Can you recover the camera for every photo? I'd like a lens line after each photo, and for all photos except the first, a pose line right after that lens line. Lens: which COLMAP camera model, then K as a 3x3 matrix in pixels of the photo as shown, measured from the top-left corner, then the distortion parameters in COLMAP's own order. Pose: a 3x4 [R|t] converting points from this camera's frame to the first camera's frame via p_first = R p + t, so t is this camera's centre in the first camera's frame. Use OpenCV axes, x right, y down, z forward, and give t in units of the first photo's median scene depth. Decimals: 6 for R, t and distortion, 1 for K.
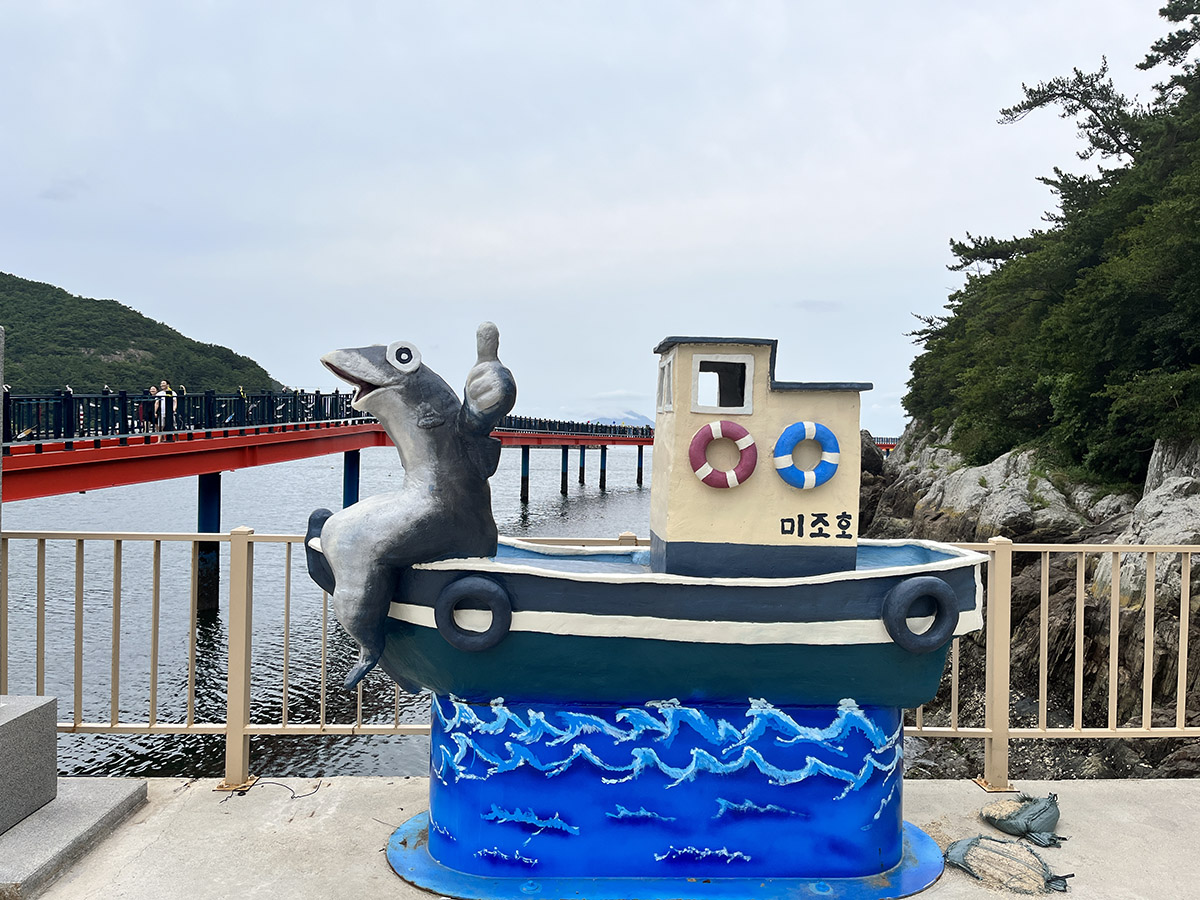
lens RADIAL K [[923.9, 0, 600.0], [0, 923.9, 450.0], [0, 0, 1]] dist [0.072943, -0.095261]
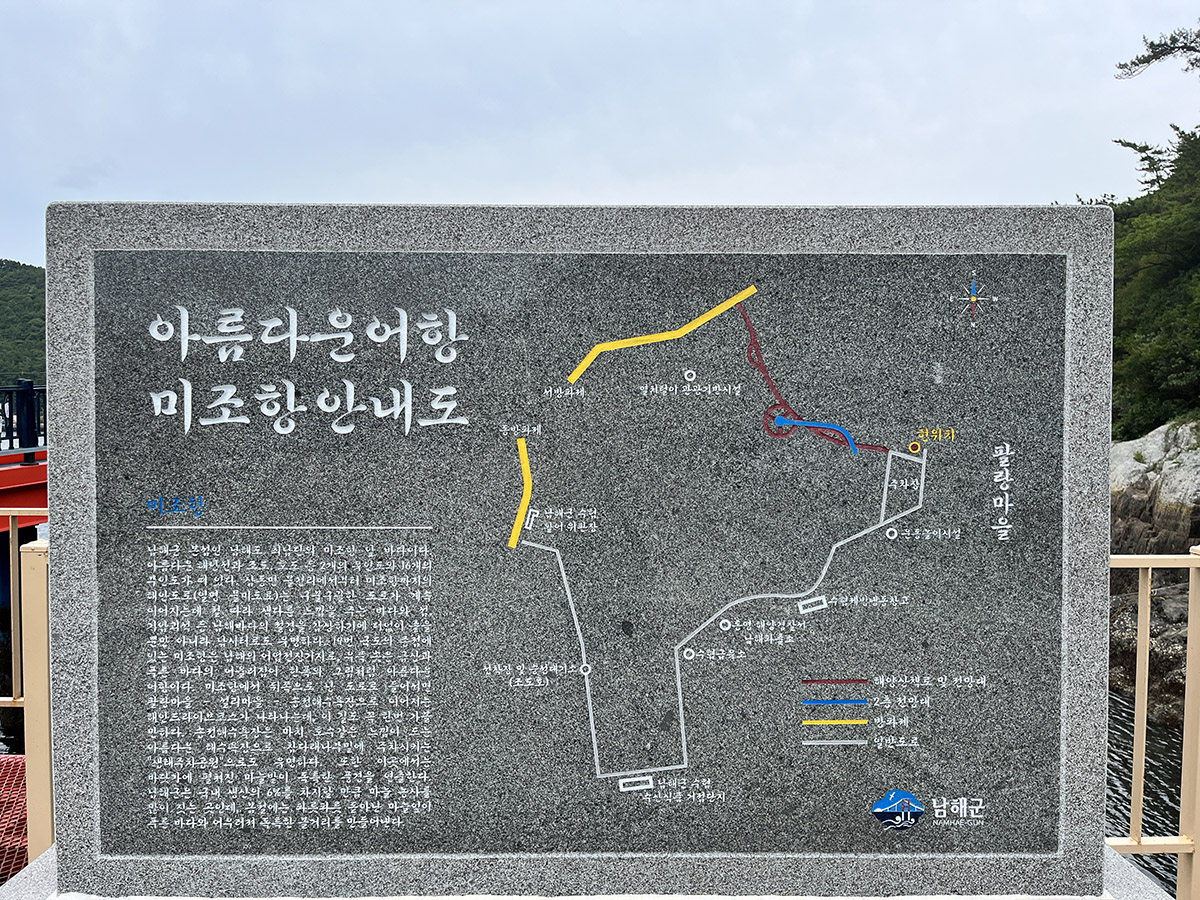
lens RADIAL K [[923.9, 0, 600.0], [0, 923.9, 450.0], [0, 0, 1]] dist [0.072943, -0.095261]
pose [[0.999792, -0.016633, -0.011800, -0.146015], [0.016862, 0.999665, 0.019635, -0.000847], [0.011469, -0.019829, 0.999738, 0.063828]]
